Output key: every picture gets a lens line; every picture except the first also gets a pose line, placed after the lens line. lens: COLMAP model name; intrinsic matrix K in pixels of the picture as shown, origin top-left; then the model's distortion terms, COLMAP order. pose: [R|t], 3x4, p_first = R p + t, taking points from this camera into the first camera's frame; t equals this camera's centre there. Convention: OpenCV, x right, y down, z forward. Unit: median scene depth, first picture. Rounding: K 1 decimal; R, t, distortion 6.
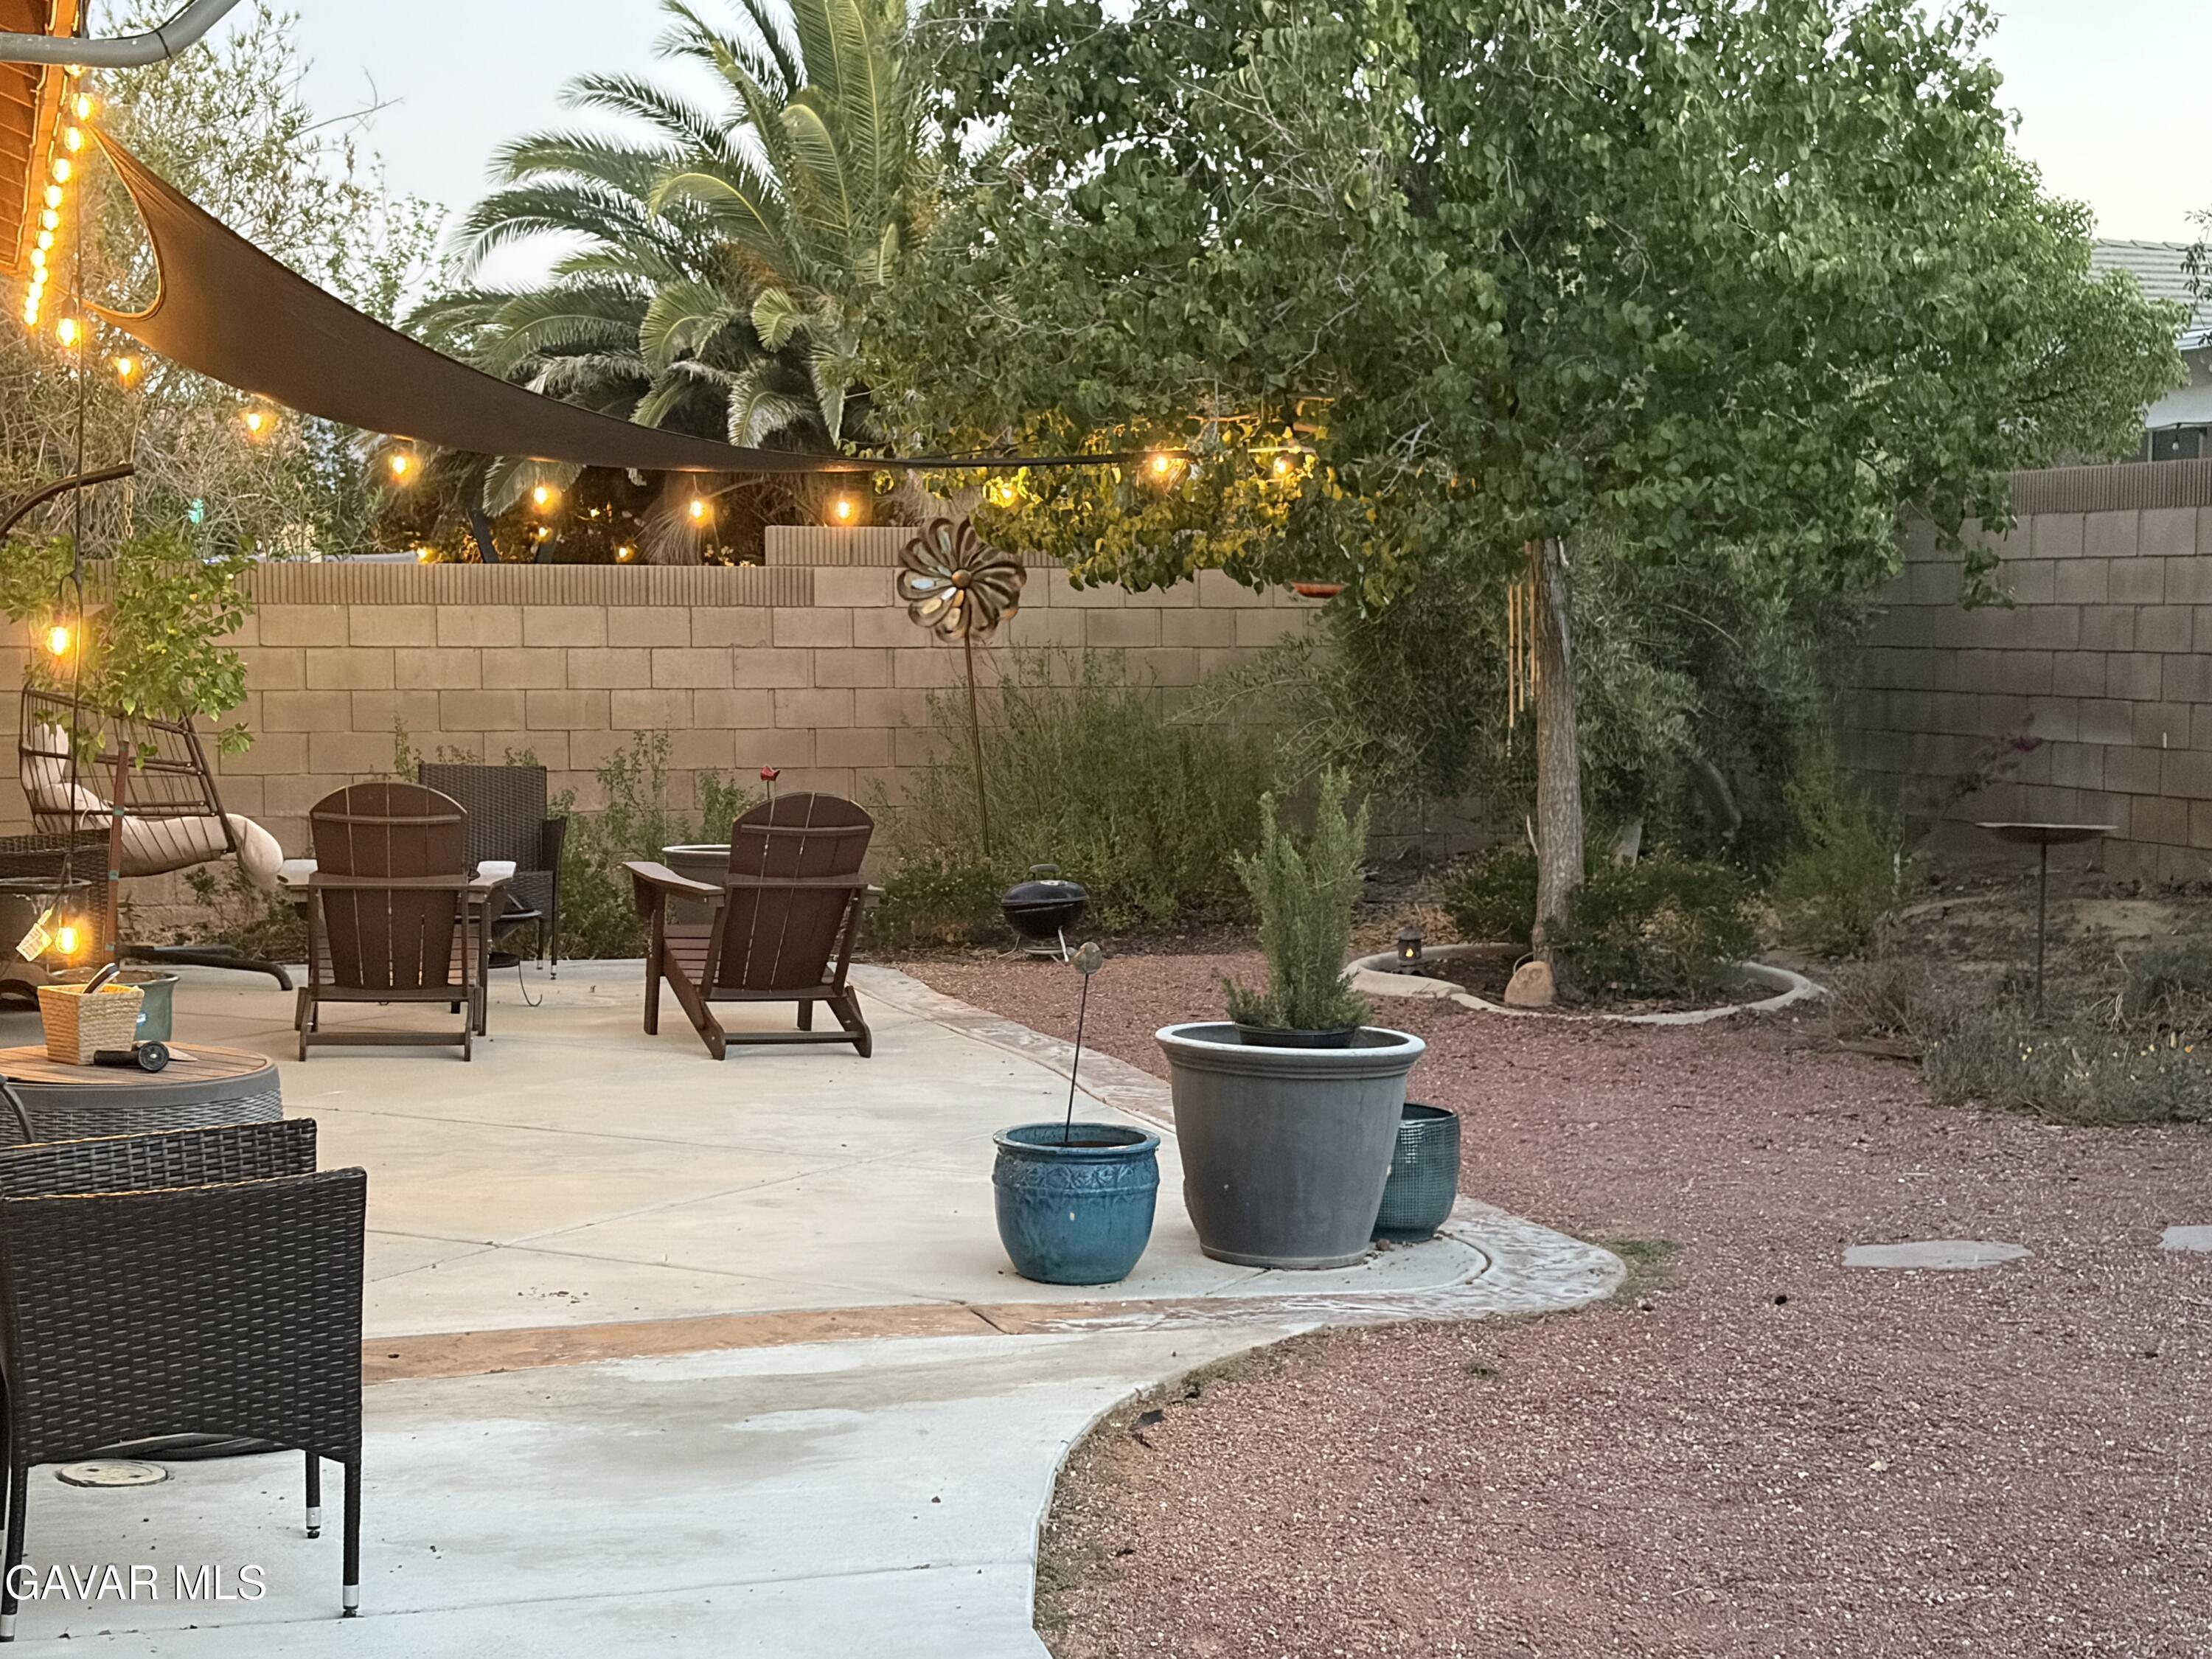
lens RADIAL K [[3504.1, 0, 1106.0], [0, 3504.1, 829.5], [0, 0, 1]] dist [0.124587, 0.009276]
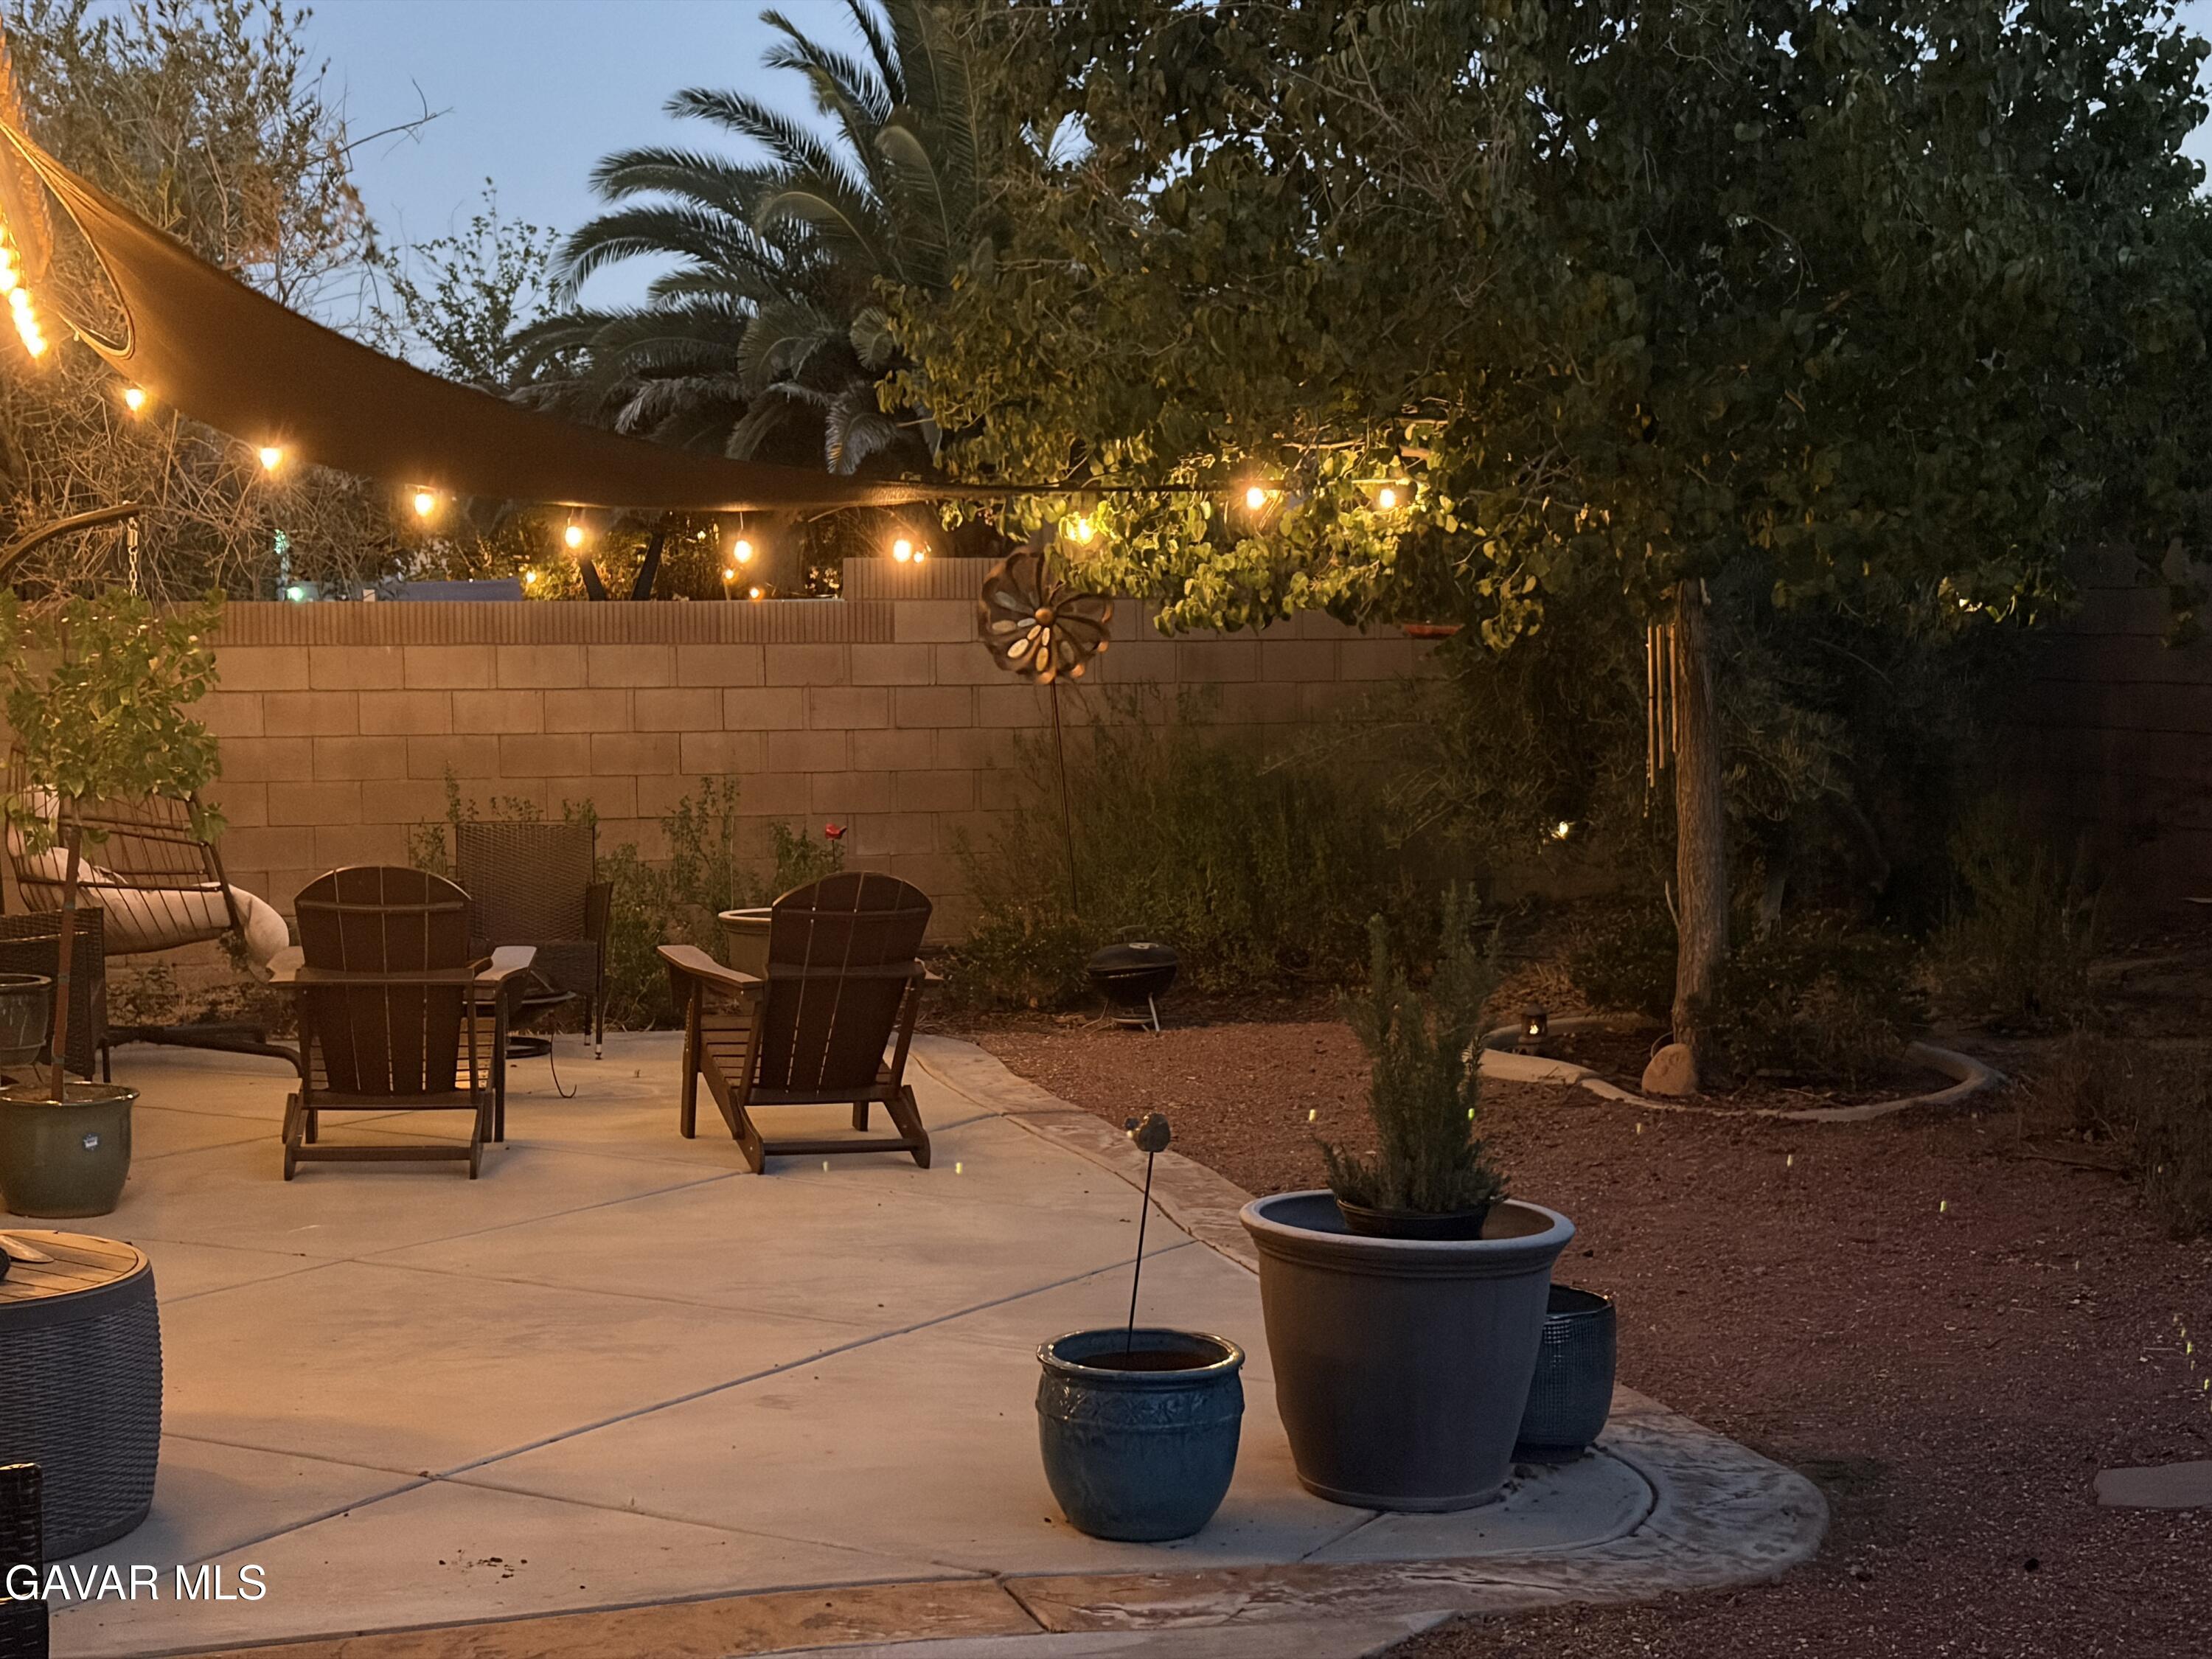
lens RADIAL K [[3331.4, 0, 1070.8], [0, 3331.4, 790.4], [0, 0, 1]] dist [0.189798, -0.572115]
pose [[0.998985, -0.003468, -0.044919, 0.006612], [0.003061, 0.999954, -0.009131, -0.021237], [0.044949, 0.008984, 0.998949, 0.143705]]
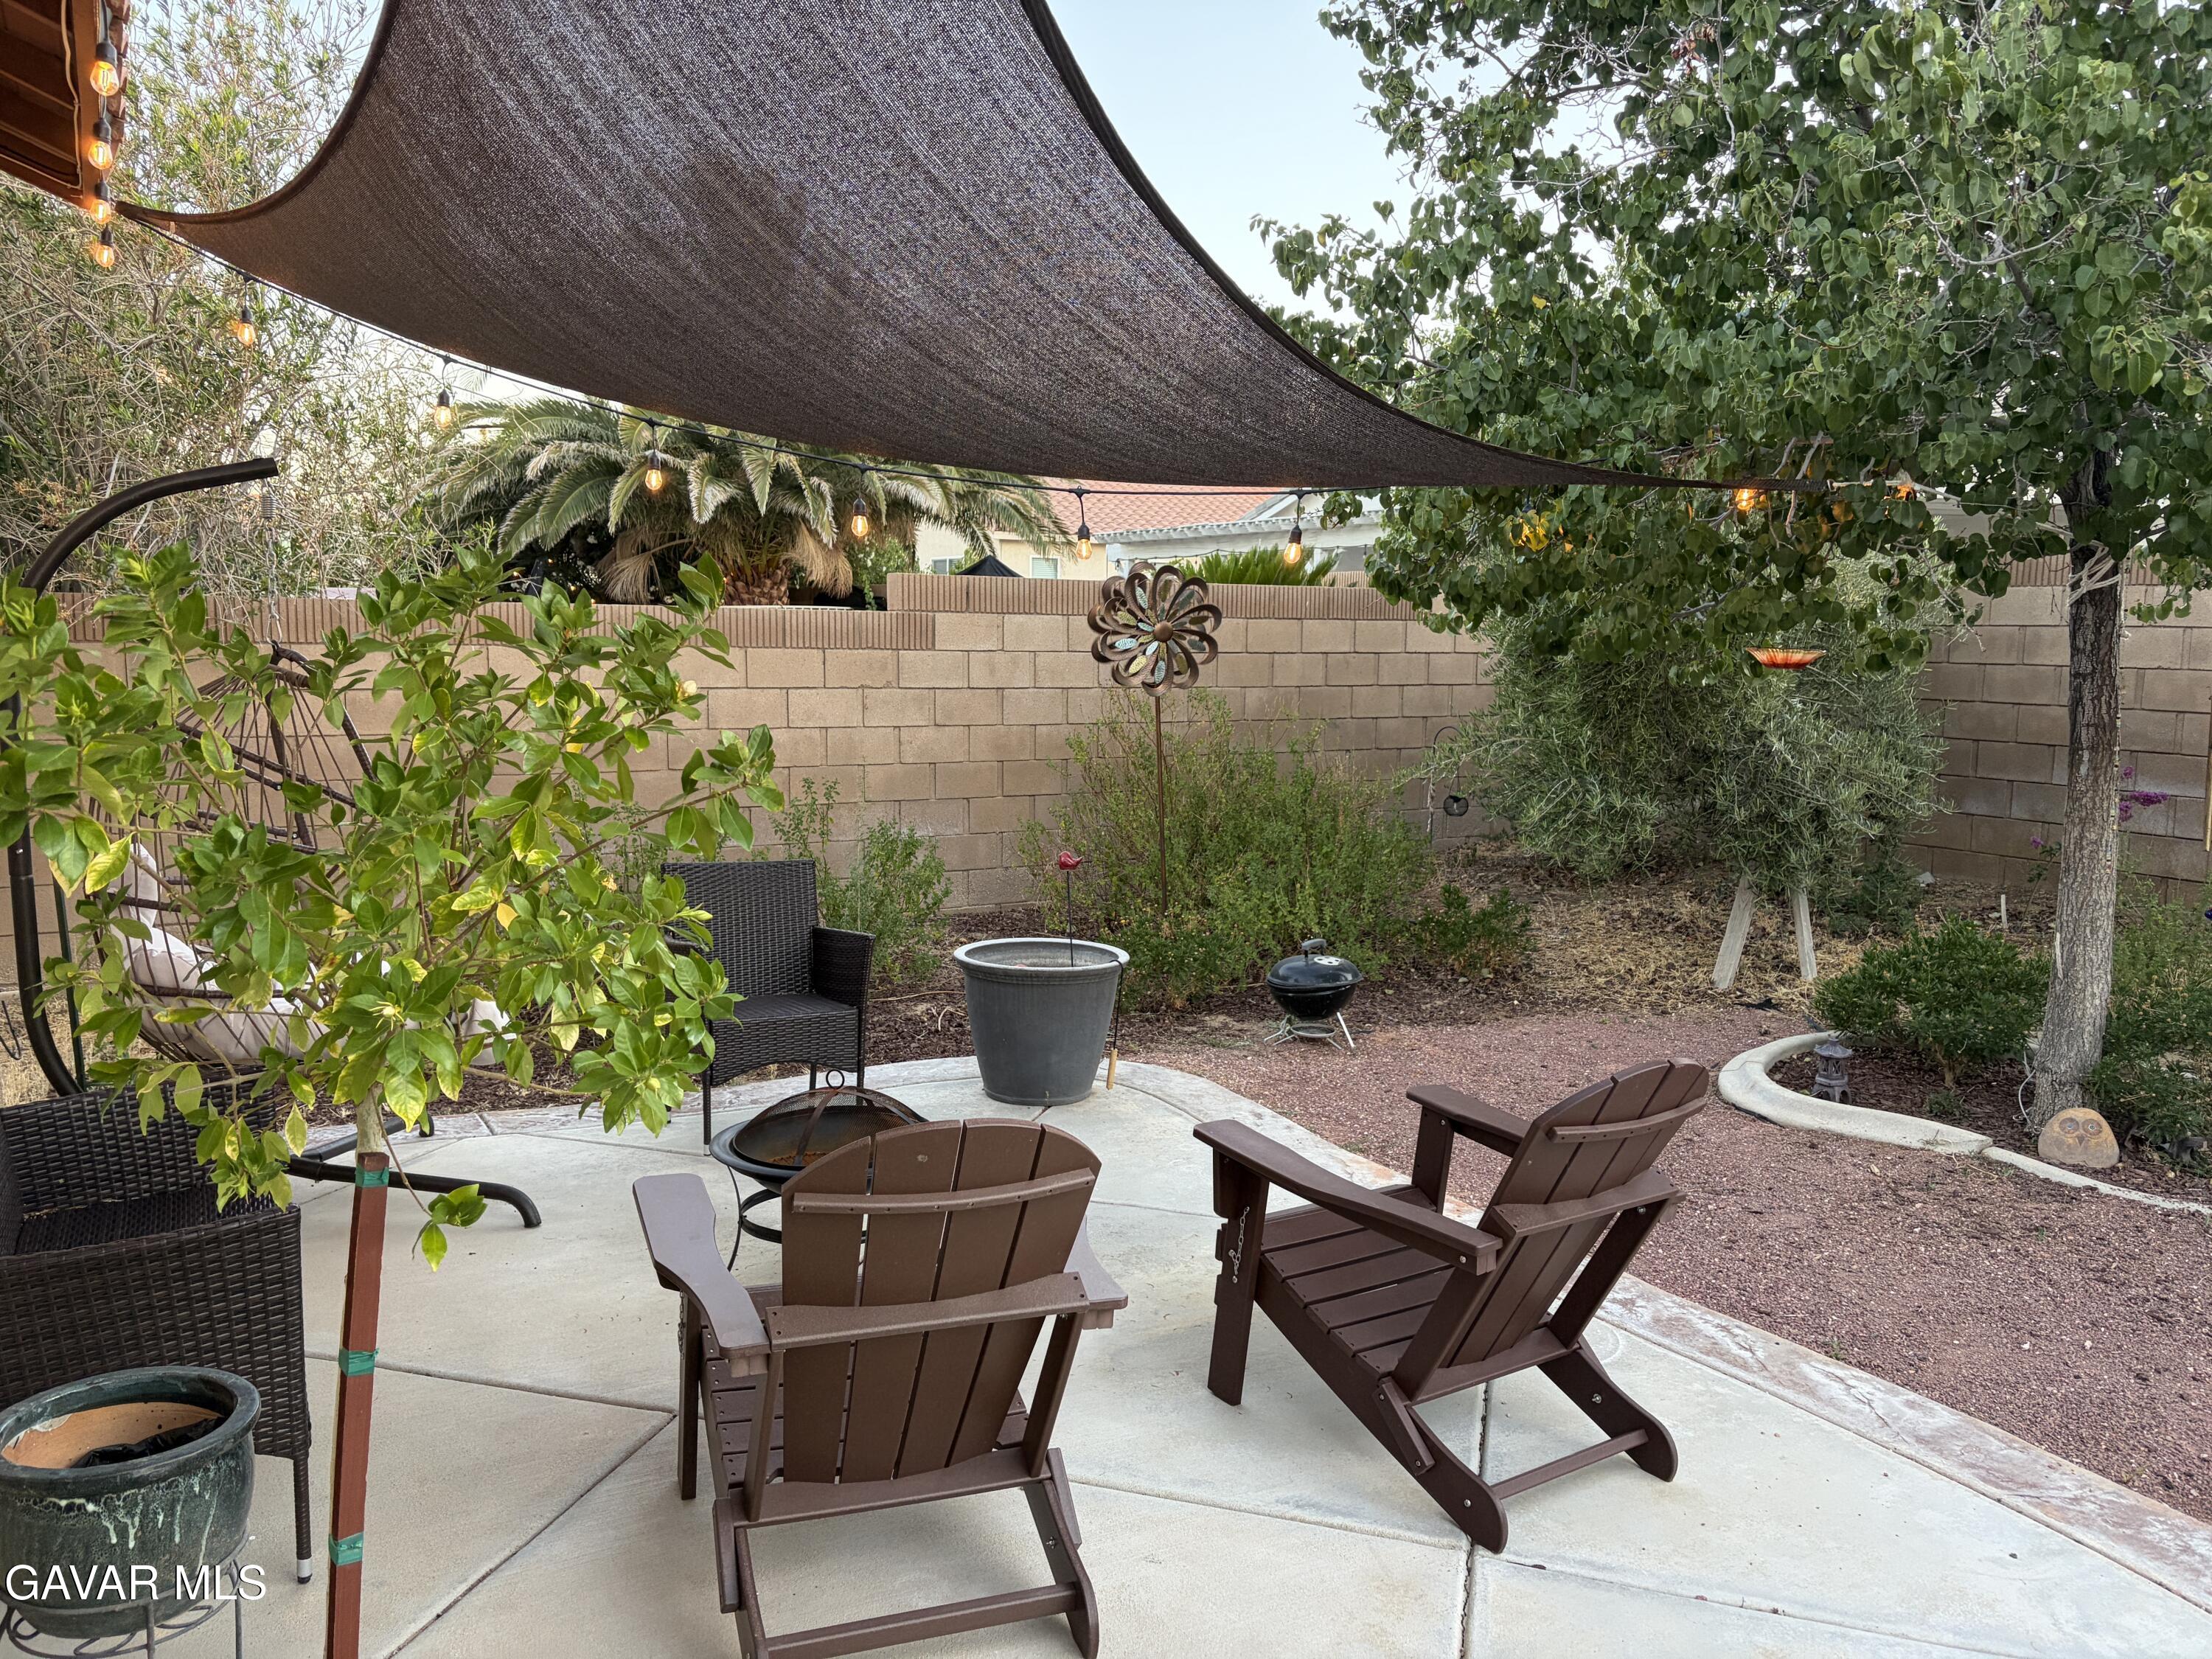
lens RADIAL K [[1651.5, 0, 1107.1], [0, 1651.5, 837.3], [0, 0, 1]] dist [0.050295, -0.048783]
pose [[0.974623, -0.013729, 0.223433, -0.202340], [-0.001235, 0.997773, 0.066692, -0.055982], [-0.223850, -0.065276, 0.972435, 0.691136]]
